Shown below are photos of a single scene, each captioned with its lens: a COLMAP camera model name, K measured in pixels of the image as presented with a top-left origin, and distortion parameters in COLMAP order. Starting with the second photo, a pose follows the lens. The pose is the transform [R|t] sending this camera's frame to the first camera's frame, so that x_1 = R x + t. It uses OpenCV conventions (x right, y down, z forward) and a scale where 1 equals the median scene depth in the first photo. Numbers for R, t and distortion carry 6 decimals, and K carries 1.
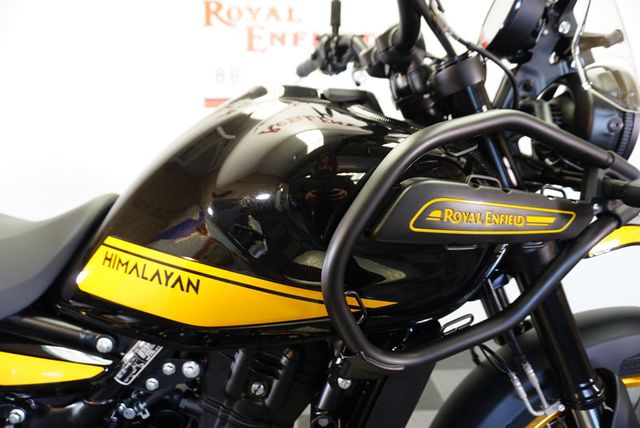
lens RADIAL K [[428.8, 0, 317.9], [0, 428.8, 212.4], [0, 0, 1]] dist [-0.040236, 0.026990]
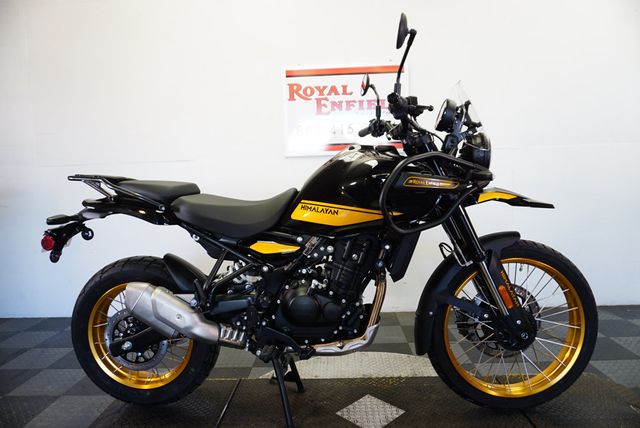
lens RADIAL K [[428.8, 0, 320.3], [0, 428.8, 214.0], [0, 0, 1]] dist [-0.040236, 0.026990]
pose [[0.995973, -0.027417, -0.085364, -0.122286], [0.019991, 0.996037, -0.086663, 0.382729], [0.087402, 0.084608, 0.992574, -1.741974]]
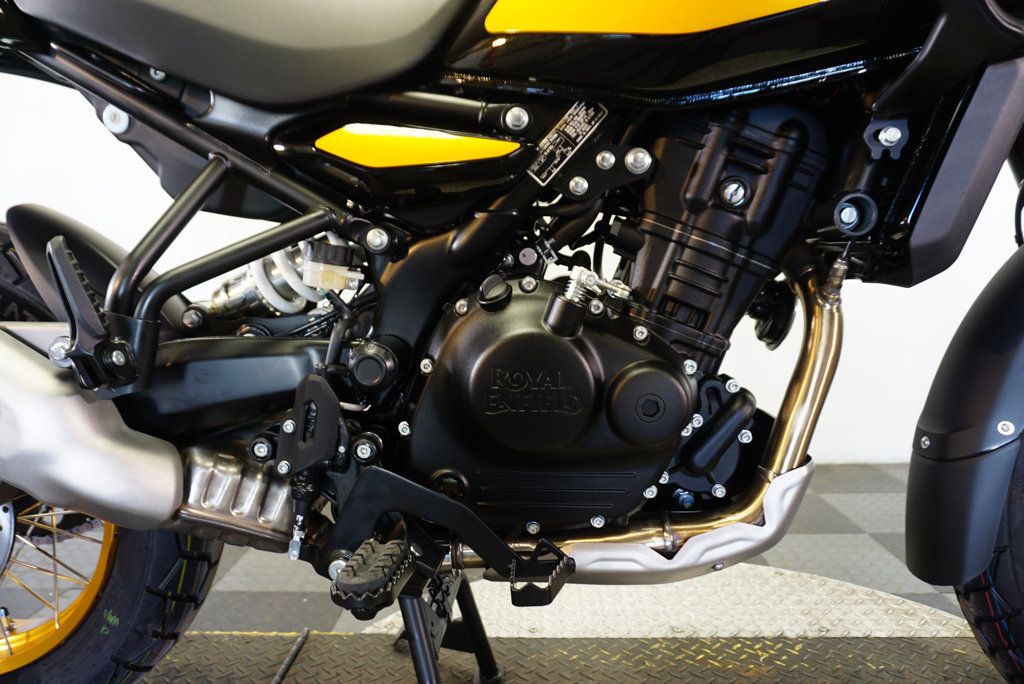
lens RADIAL K [[686.0, 0, 516.7], [0, 686.0, 343.1], [0, 0, 1]] dist [-0.040236, 0.026990]
pose [[0.998250, 0.001211, -0.059121, -0.427947], [-0.004857, 0.998091, -0.061567, 0.729477], [0.058933, 0.061747, 0.996350, -0.082514]]
